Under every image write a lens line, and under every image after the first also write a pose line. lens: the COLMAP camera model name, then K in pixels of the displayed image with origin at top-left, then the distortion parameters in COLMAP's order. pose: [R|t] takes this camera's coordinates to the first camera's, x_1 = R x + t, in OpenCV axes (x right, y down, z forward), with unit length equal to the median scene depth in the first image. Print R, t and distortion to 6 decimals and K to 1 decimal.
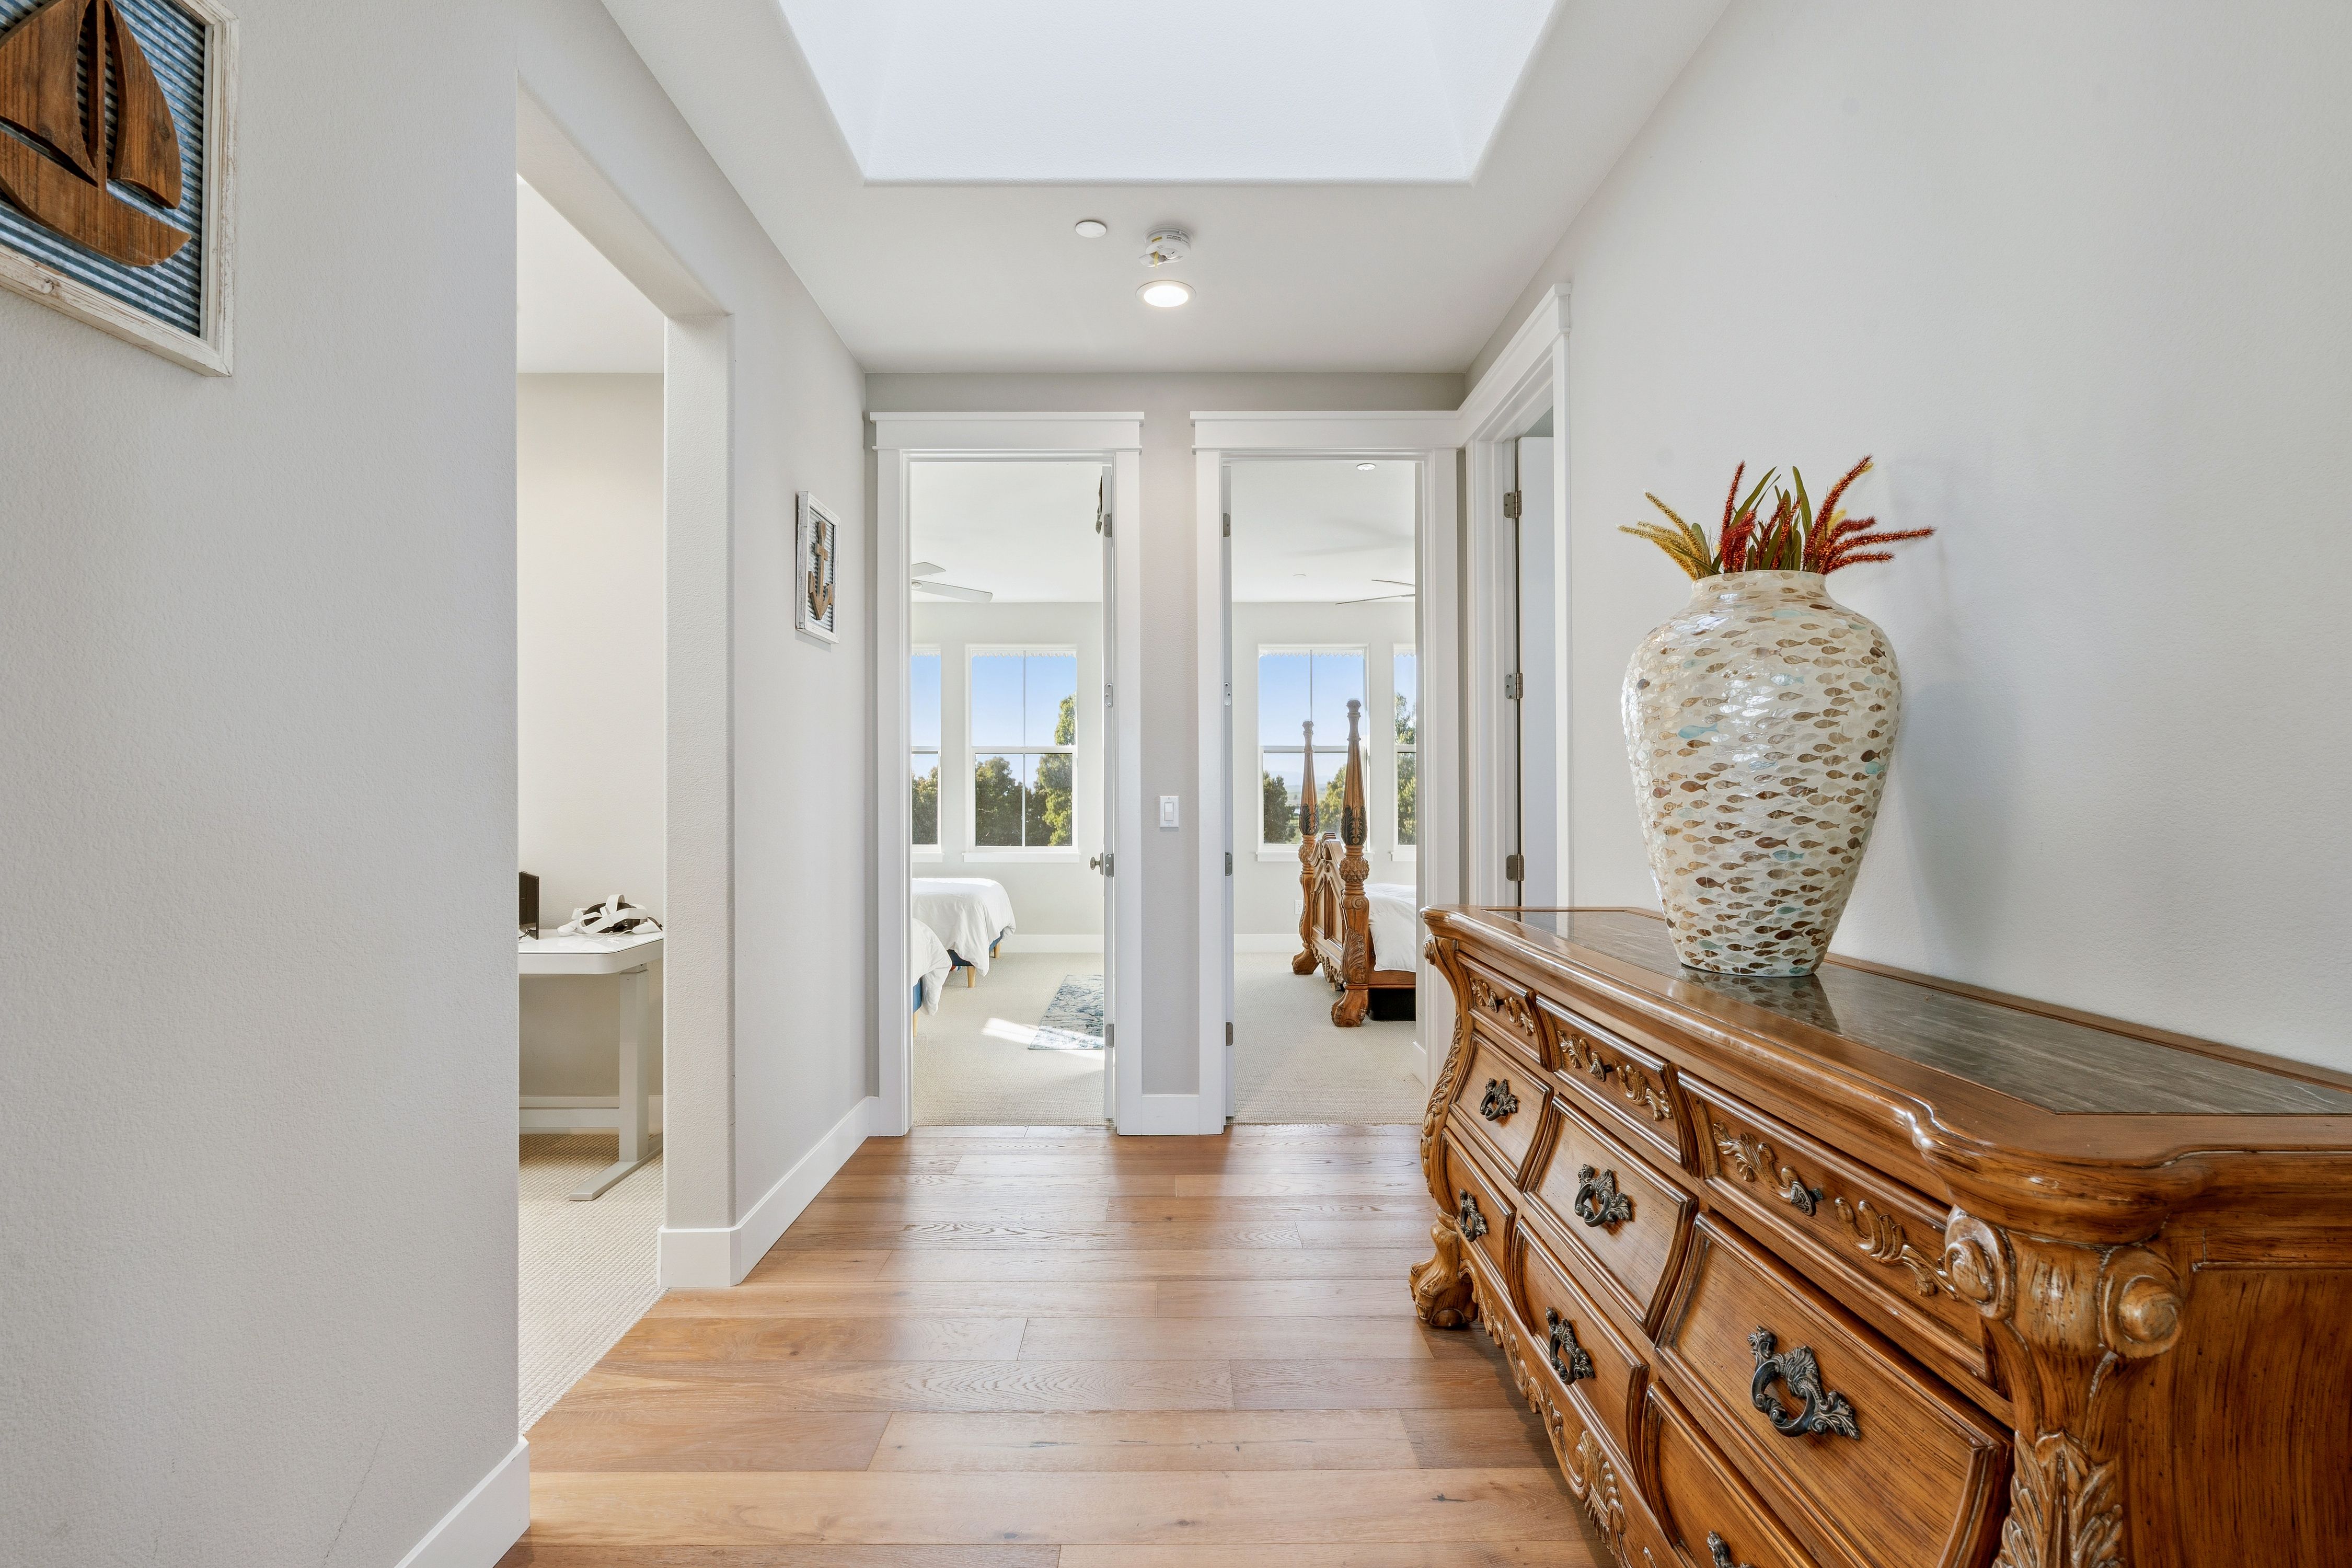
lens RADIAL K [[1082.1, 0, 1174.5], [0, 1082.1, 809.3], [0, 0, 1]] dist [-0.000844, 0.000106]
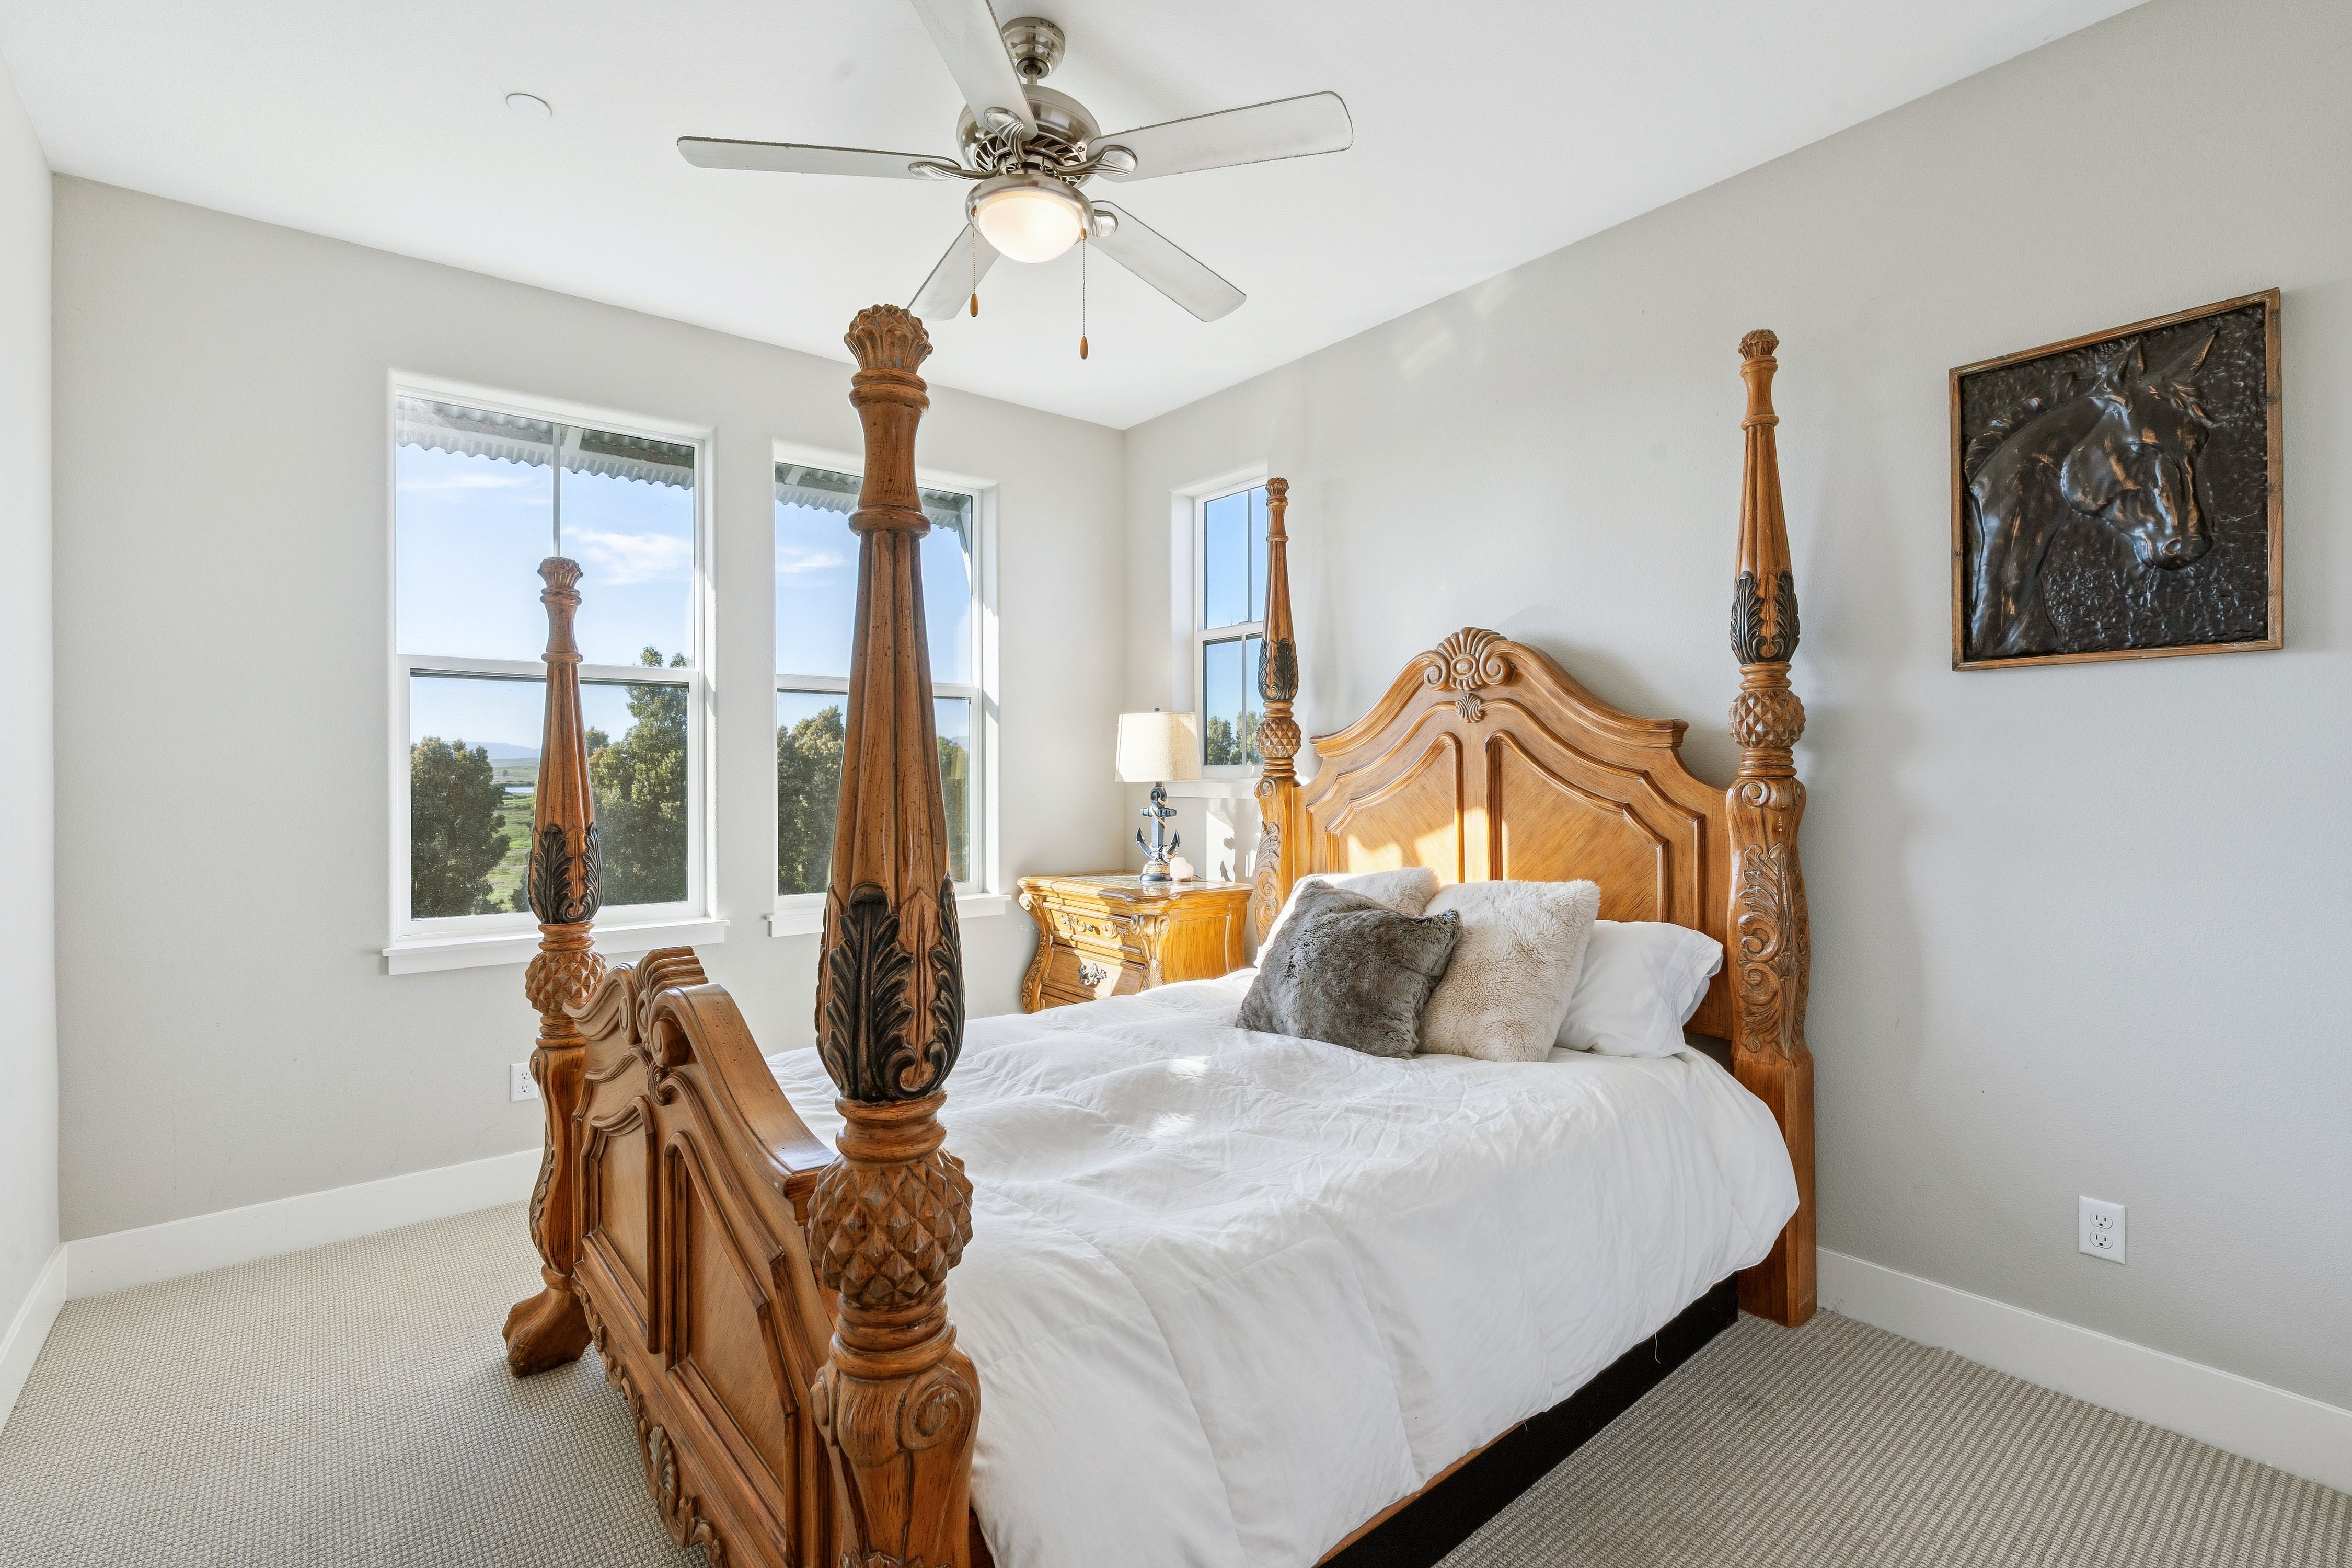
lens RADIAL K [[1043.7, 0, 1179.1], [0, 1043.7, 775.5], [0, 0, 1]] dist [-0.001462, 0.018791]
pose [[0.776026, -0.004703, 0.630684, 0.070181], [0.009148, 0.999951, -0.003801, -0.016231], [-0.630635, 0.008719, 0.776031, 0.642768]]
